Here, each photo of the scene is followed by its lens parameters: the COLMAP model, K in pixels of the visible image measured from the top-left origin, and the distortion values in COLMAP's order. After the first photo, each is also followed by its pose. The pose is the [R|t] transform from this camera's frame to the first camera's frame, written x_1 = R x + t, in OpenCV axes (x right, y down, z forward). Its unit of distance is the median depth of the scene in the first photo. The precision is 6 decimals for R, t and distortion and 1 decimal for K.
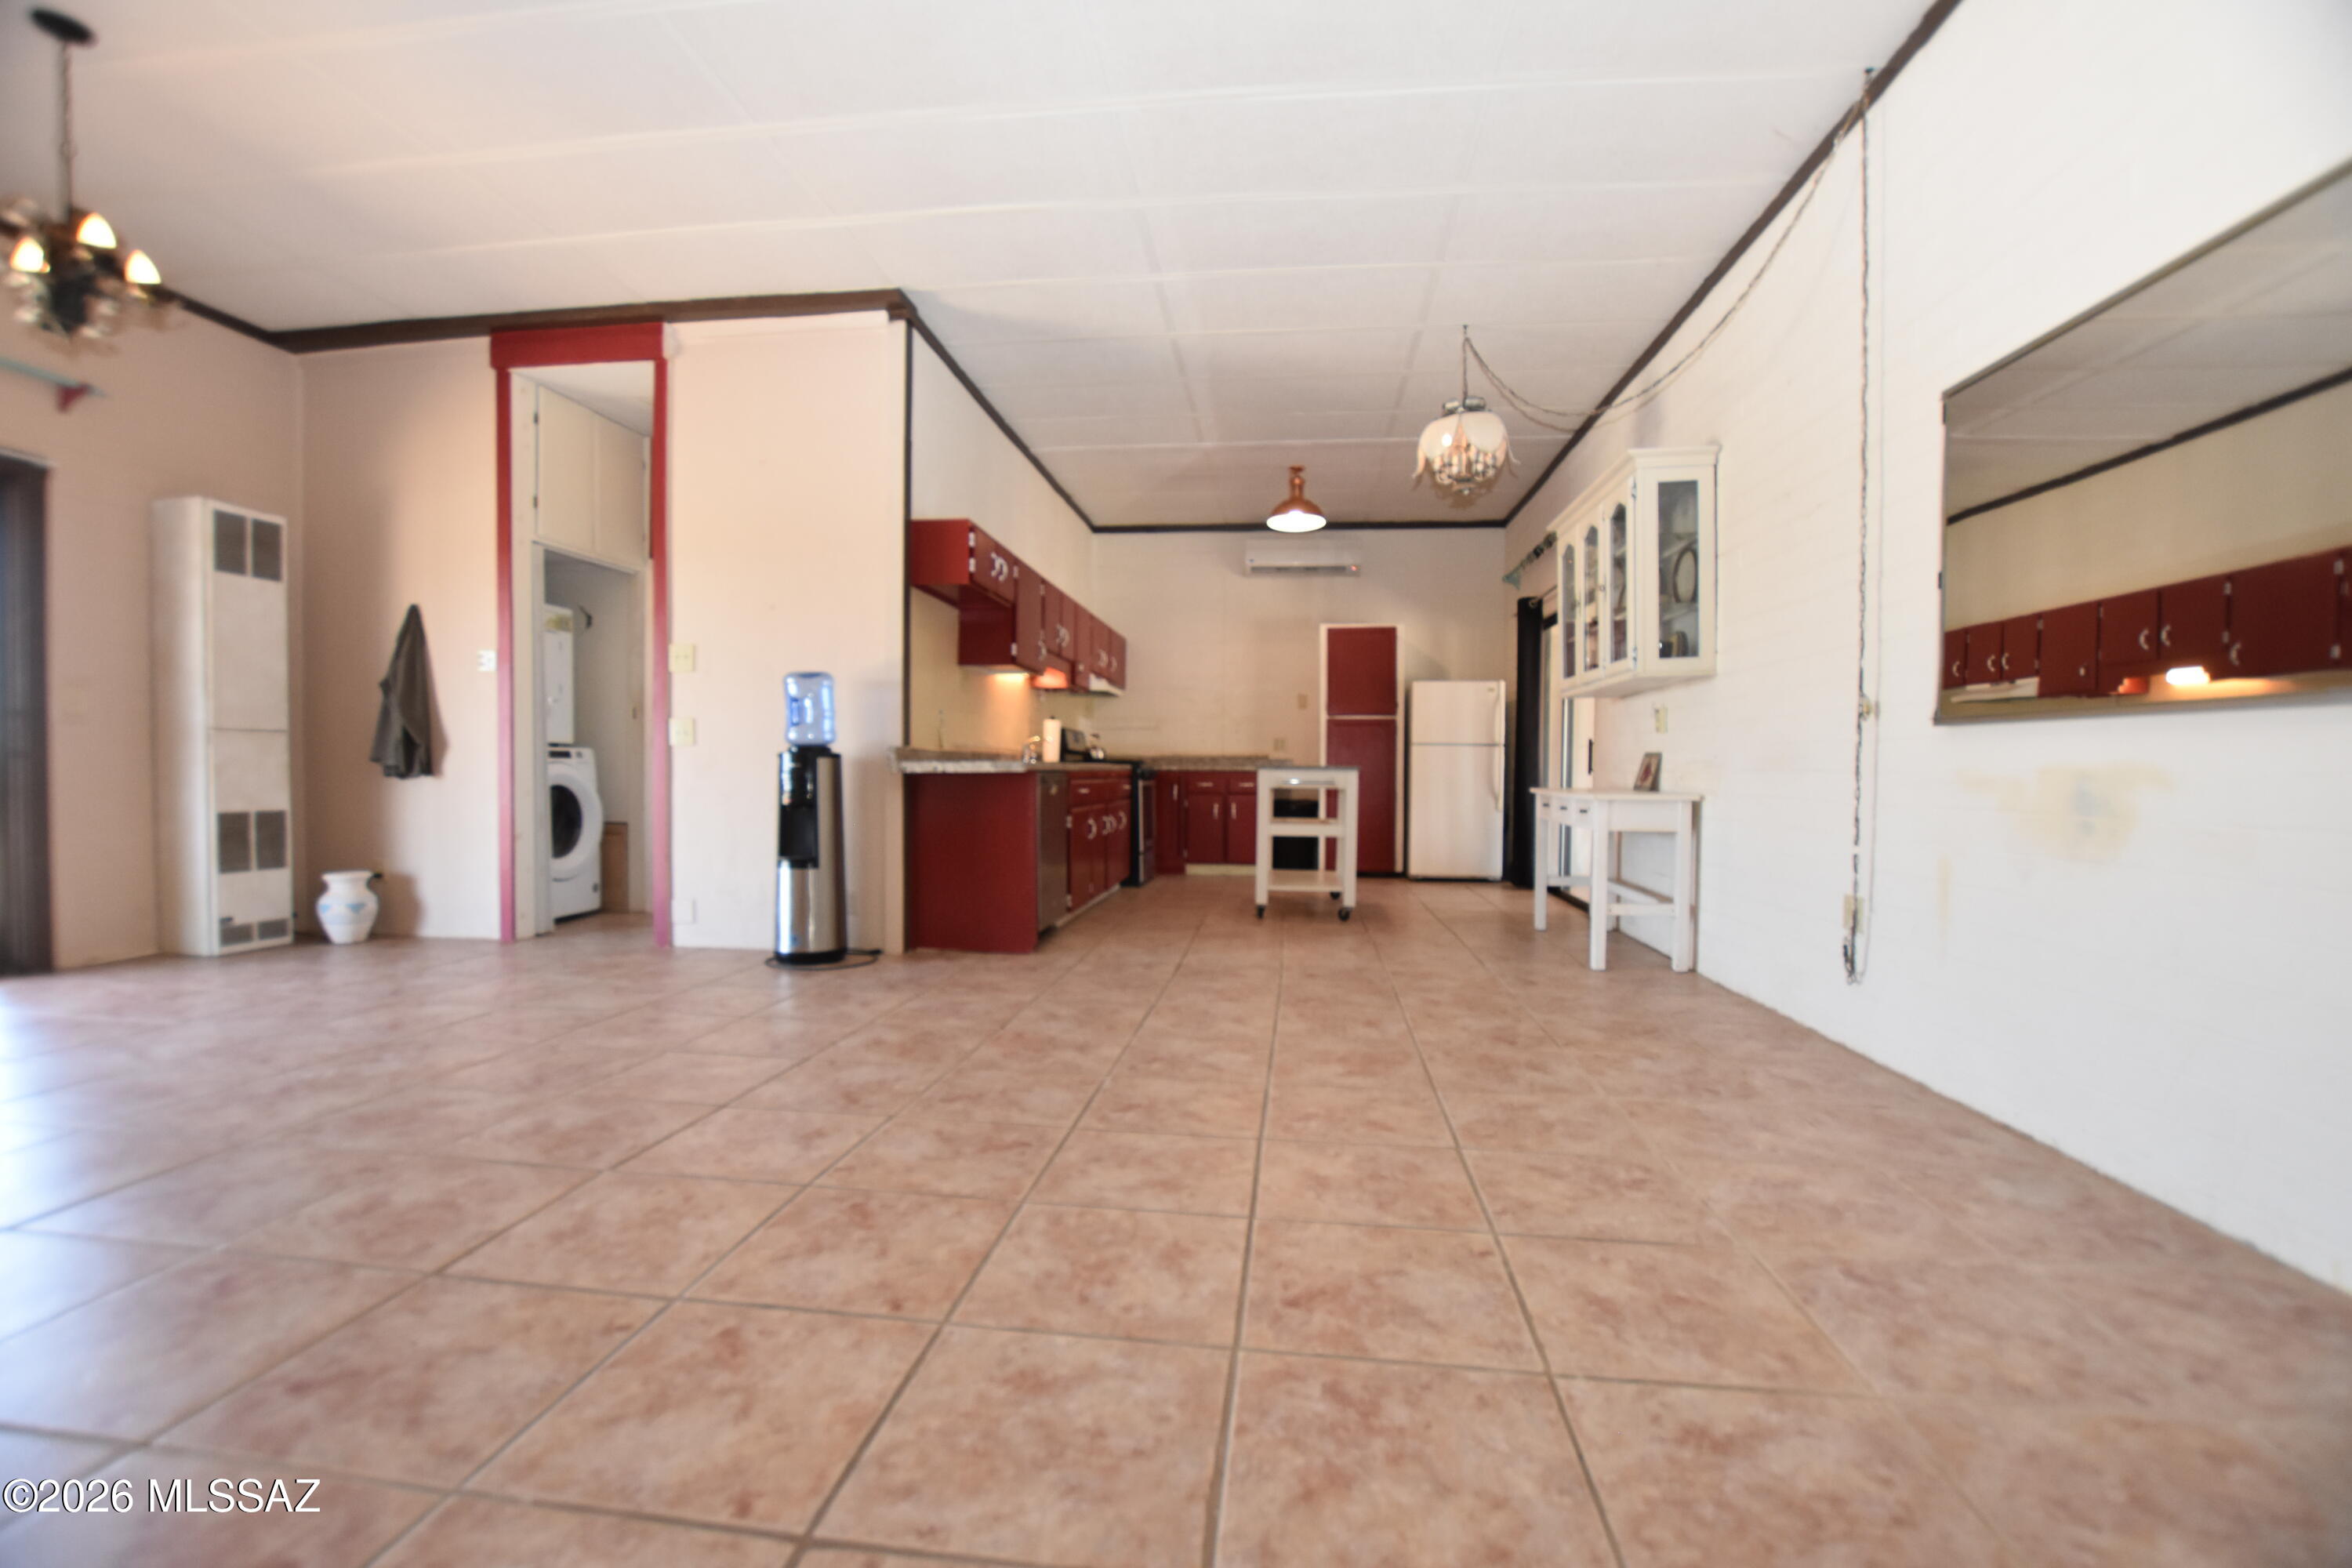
lens RADIAL K [[1037.0, 0, 1165.9], [0, 1037.0, 780.6], [0, 0, 1]] dist [-0.029934, 0.001923]
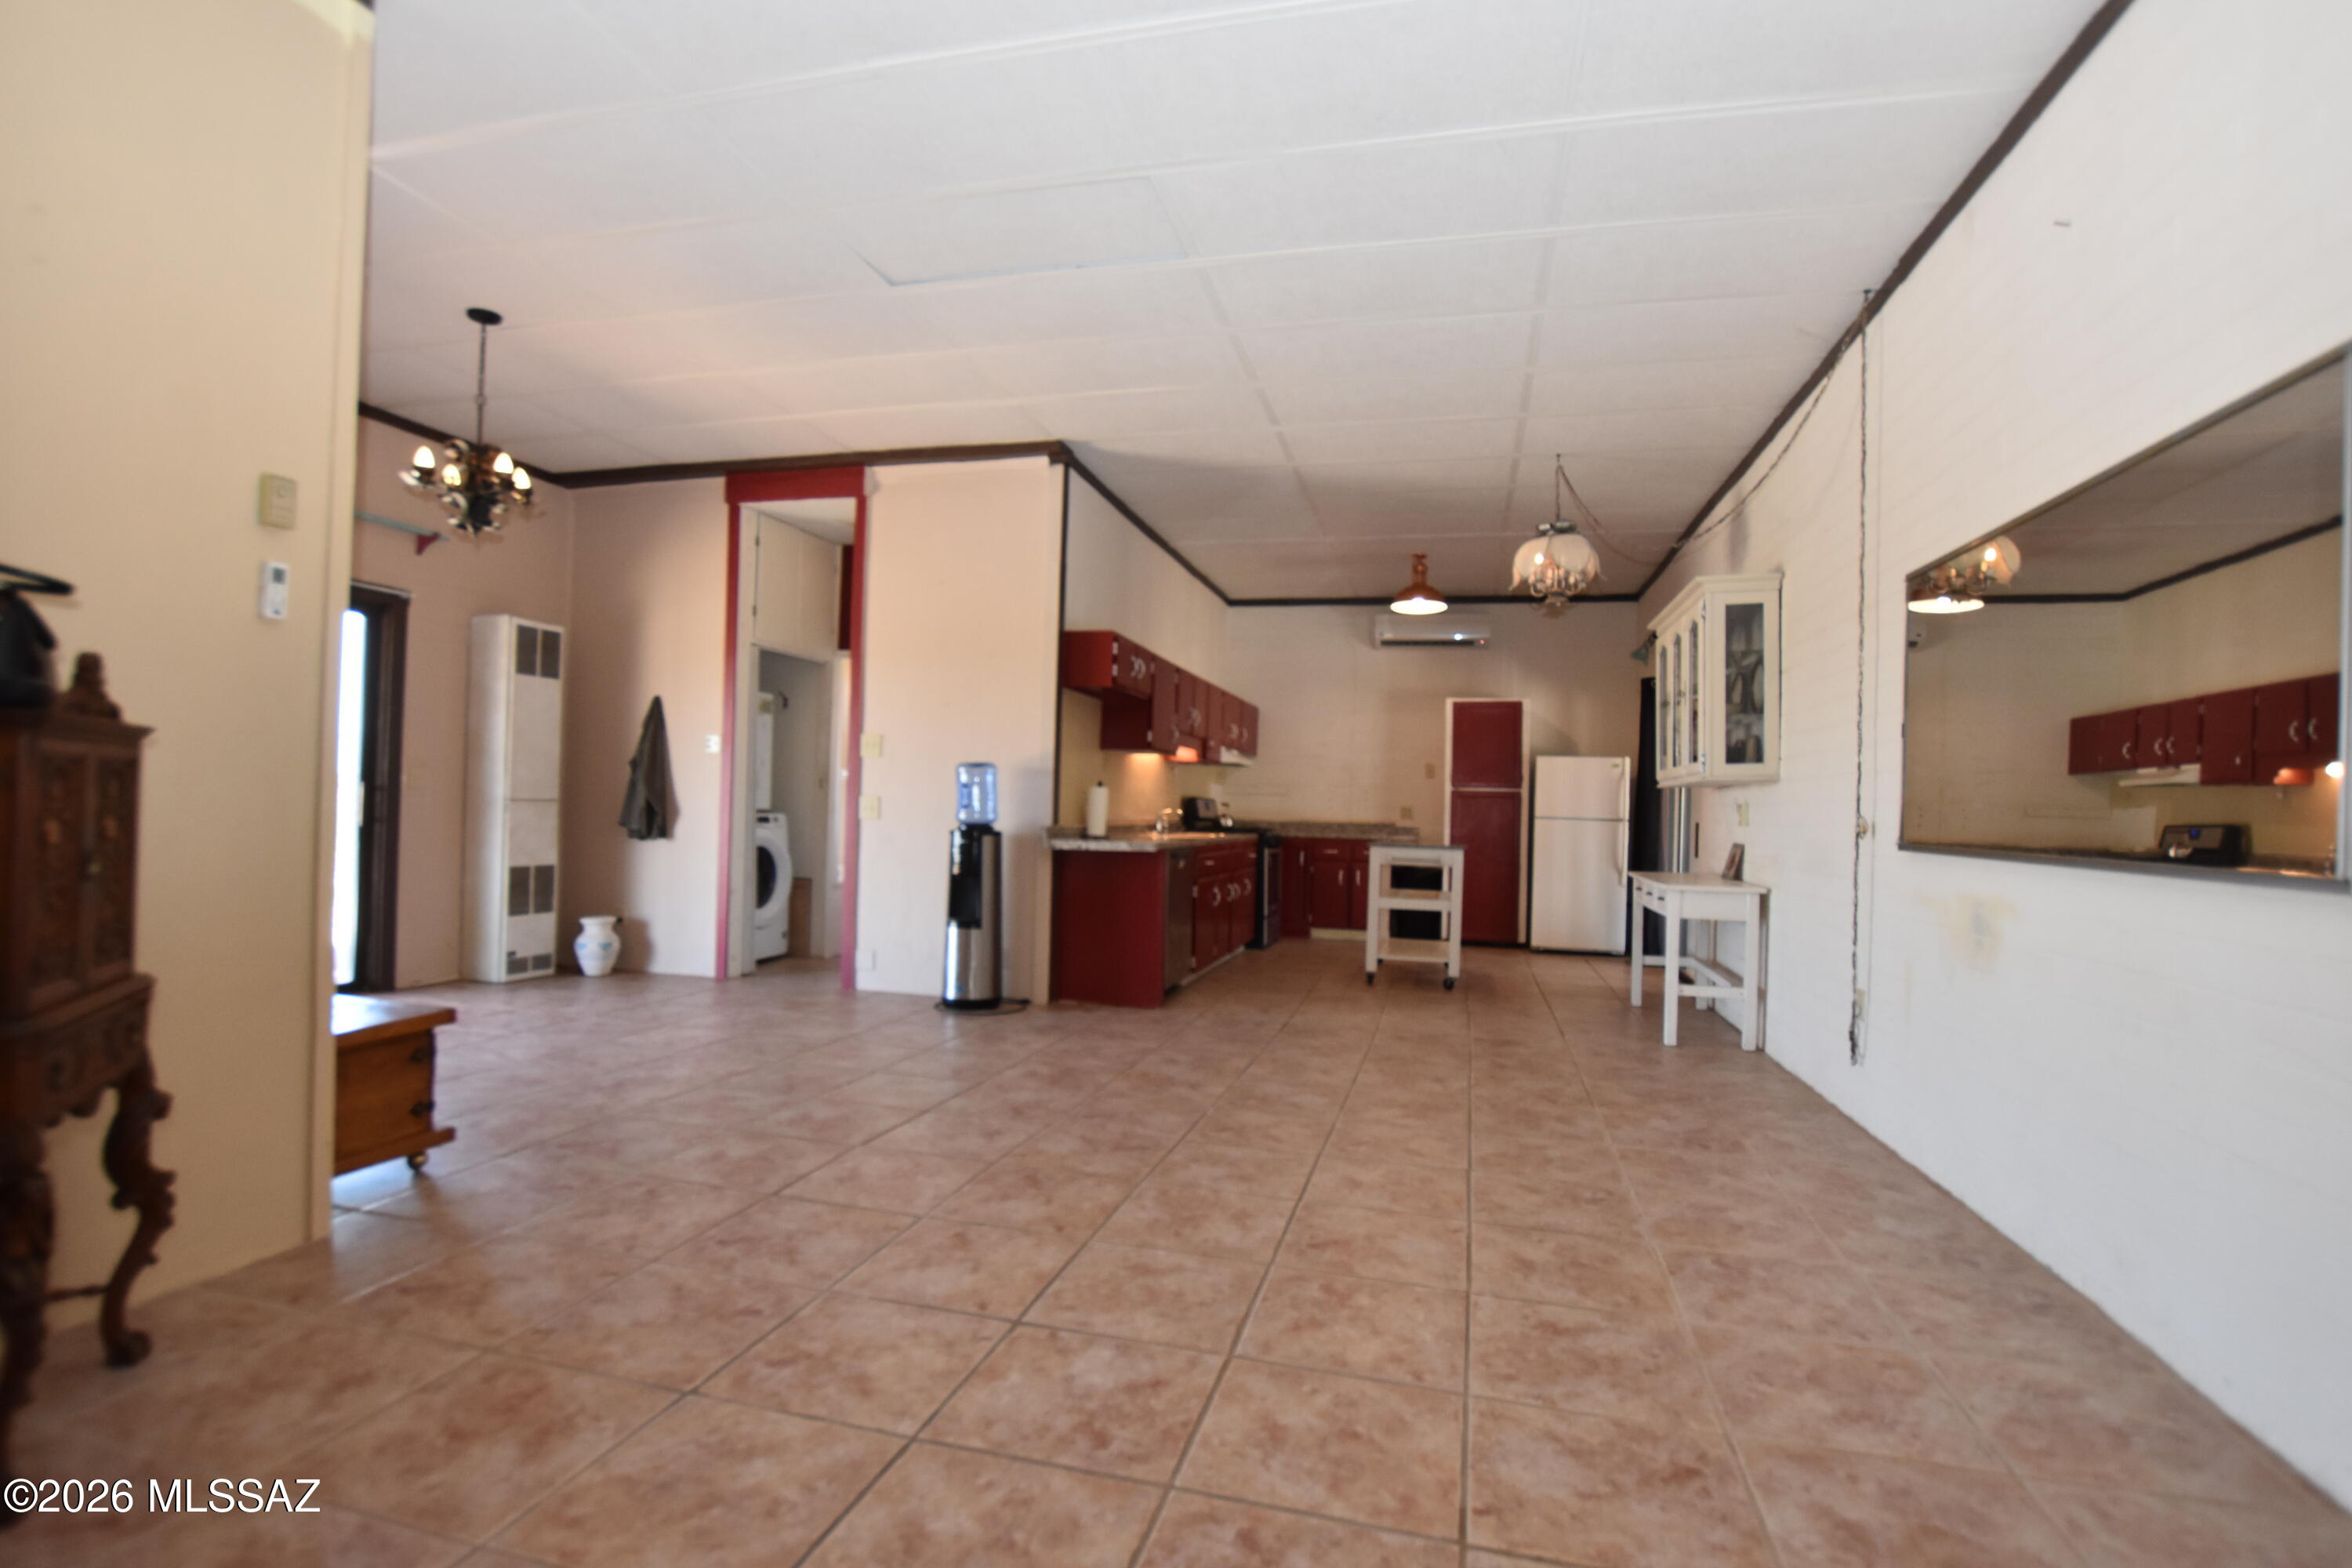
lens RADIAL K [[1133.5, 0, 1163.7], [0, 1133.5, 779.9], [0, 0, 1]] dist [-0.027072, 0.000601]
pose [[0.990702, 0.016904, -0.134996, 0.041539], [-0.021833, 0.999145, -0.035115, -0.042174], [0.134287, 0.037736, 0.990224, -0.252904]]
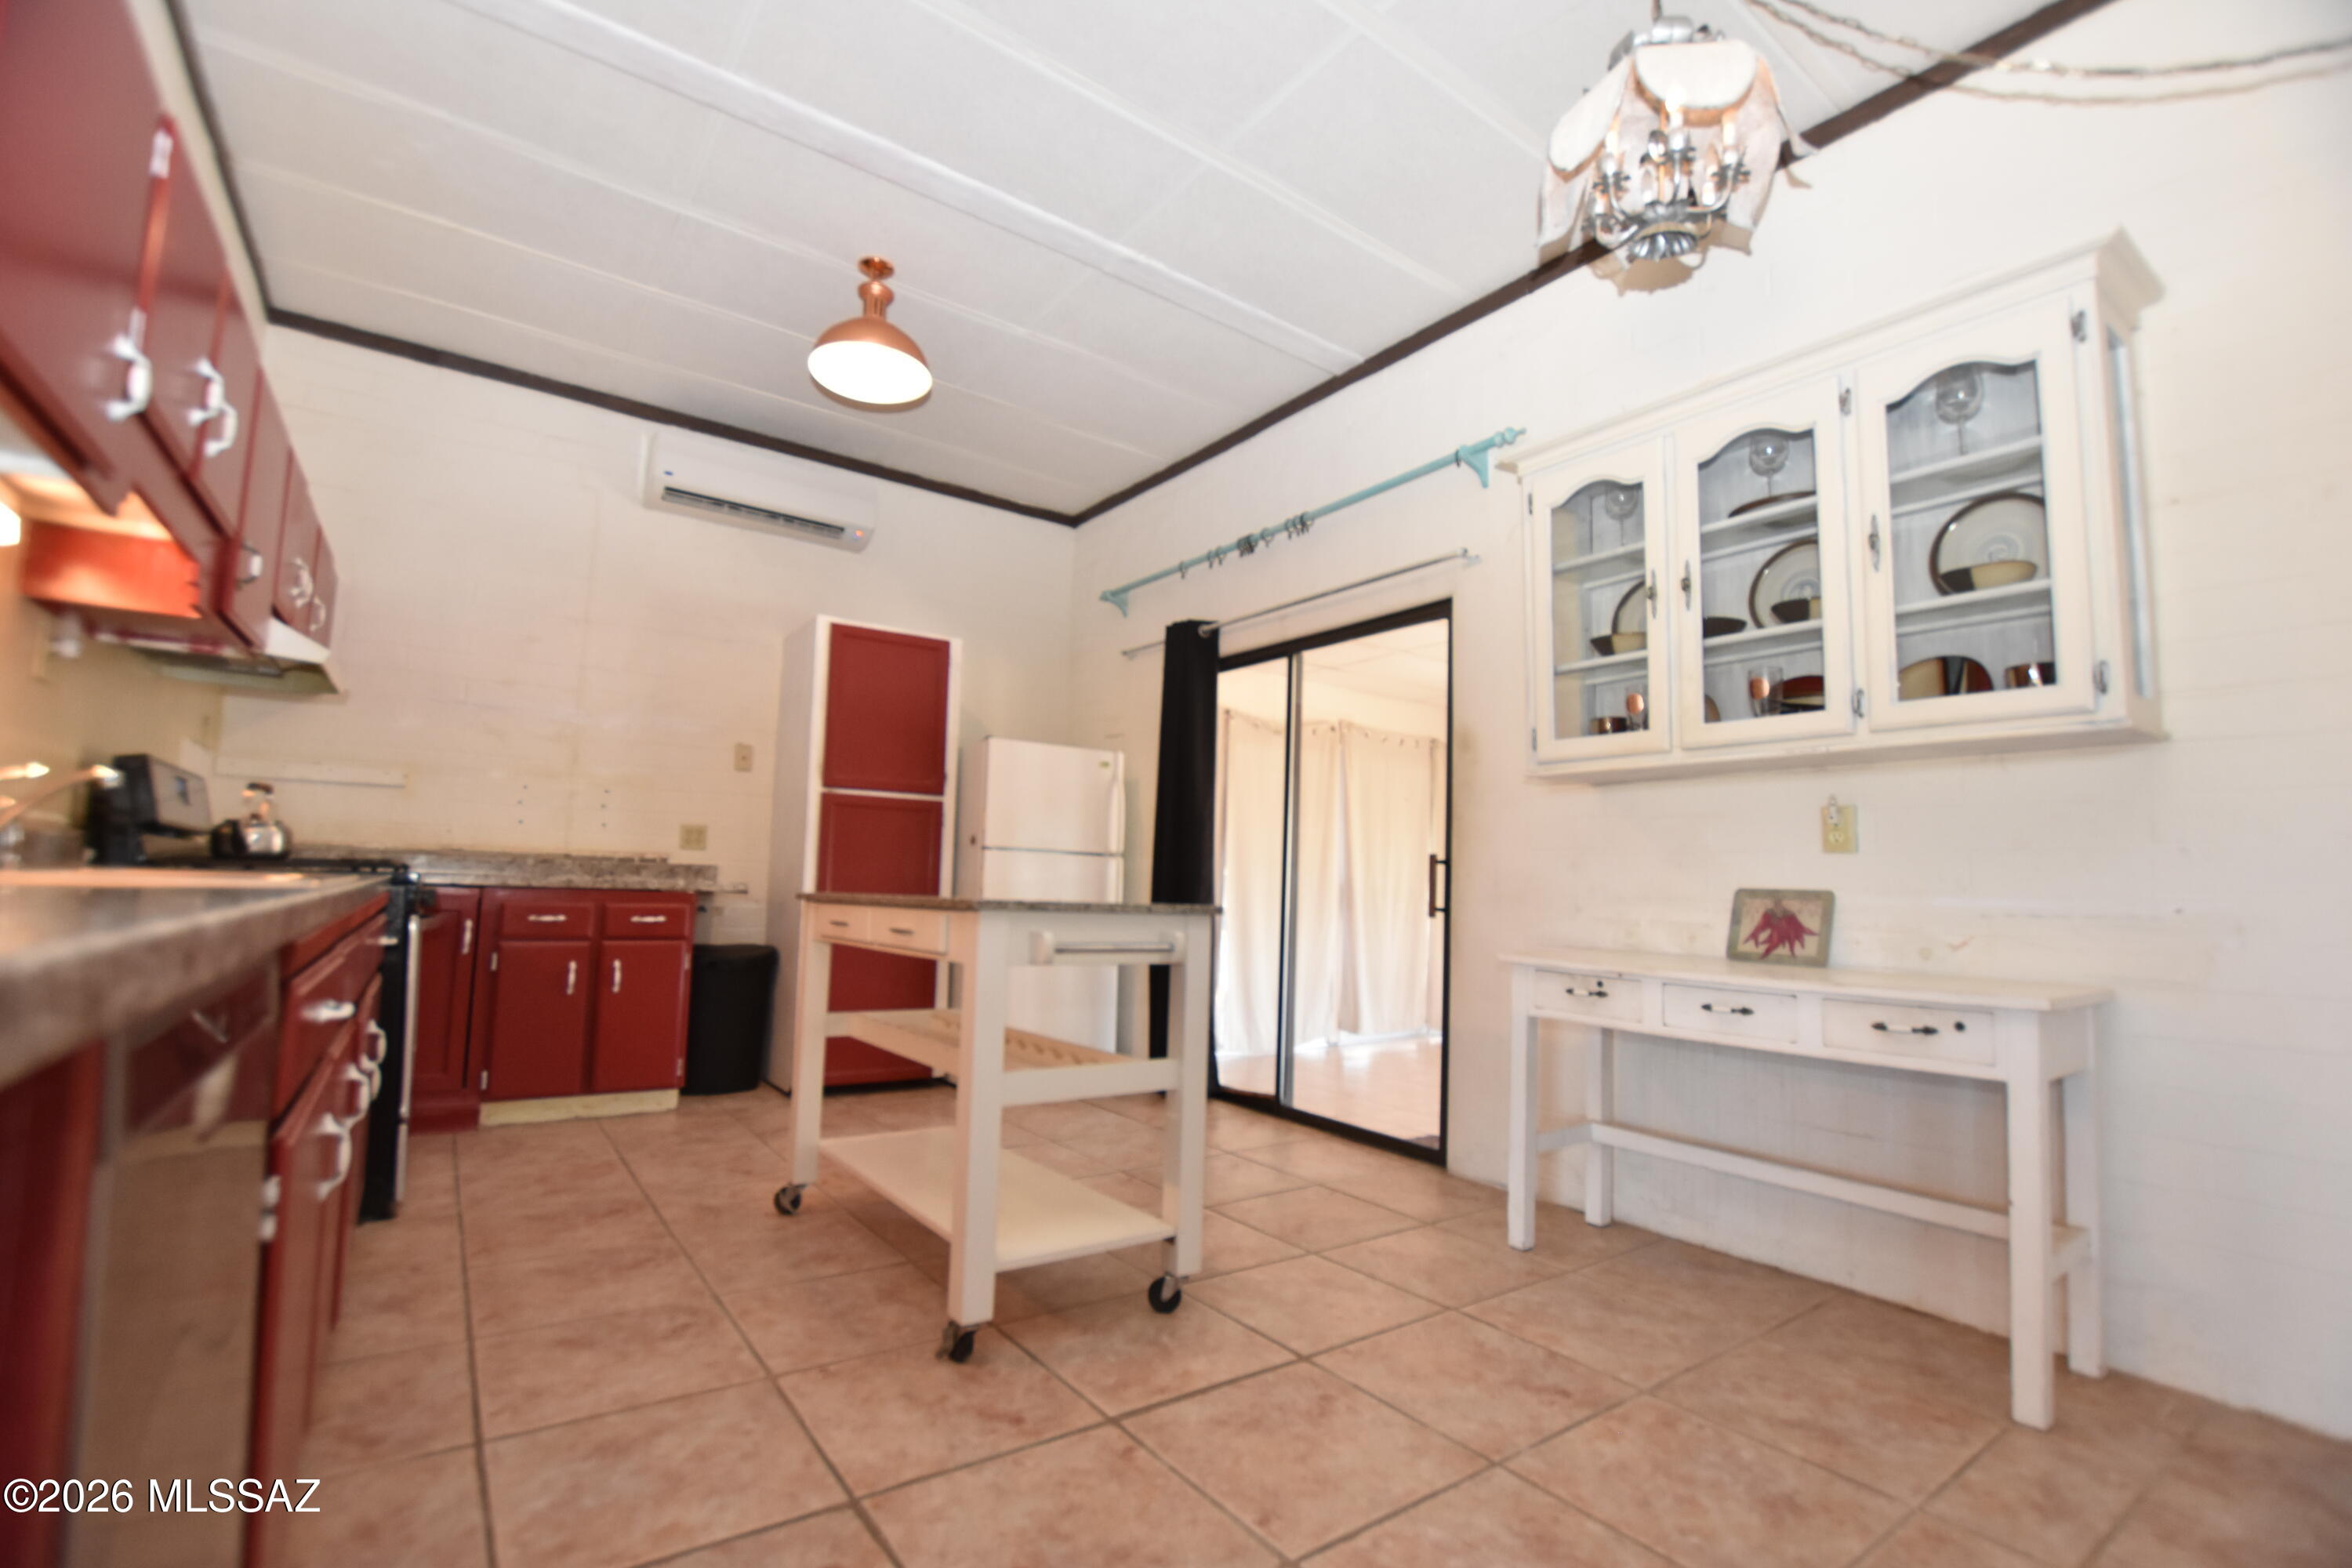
lens RADIAL K [[1037.0, 0, 1168.0], [0, 1037.0, 794.4], [0, 0, 1]] dist [-0.029934, 0.001923]
pose [[0.734529, 0.074951, 0.674425, -0.116616], [-0.016751, 0.995581, -0.092397, -0.023073], [-0.678371, 0.056571, 0.732539, 0.856694]]
